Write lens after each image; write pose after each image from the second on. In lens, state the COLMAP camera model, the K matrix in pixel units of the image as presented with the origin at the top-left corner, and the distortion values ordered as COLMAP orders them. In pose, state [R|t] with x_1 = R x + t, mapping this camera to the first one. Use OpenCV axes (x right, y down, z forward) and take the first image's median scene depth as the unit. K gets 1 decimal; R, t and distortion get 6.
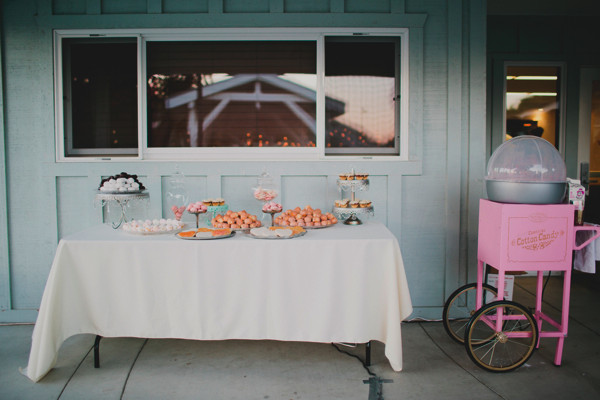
lens RADIAL K [[573.3, 0, 300.0], [0, 573.3, 200.0], [0, 0, 1]] dist [-0.116287, 0.130594]
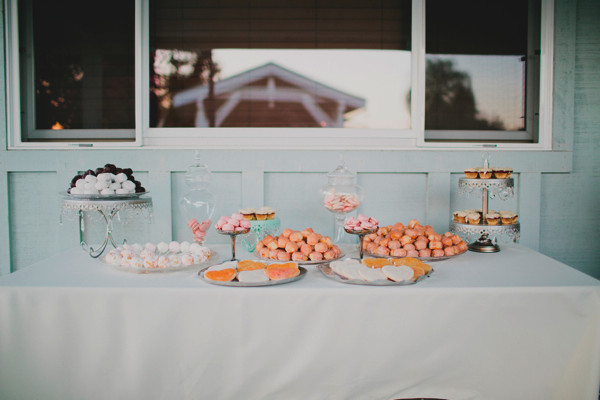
lens RADIAL K [[573.3, 0, 300.0], [0, 573.3, 200.0], [0, 0, 1]] dist [-0.116287, 0.130594]
pose [[0.999972, 0.004923, -0.005671, -0.103514], [-0.004971, 0.999951, -0.008525, -0.006226], [0.005629, 0.008553, 0.999948, 0.393617]]
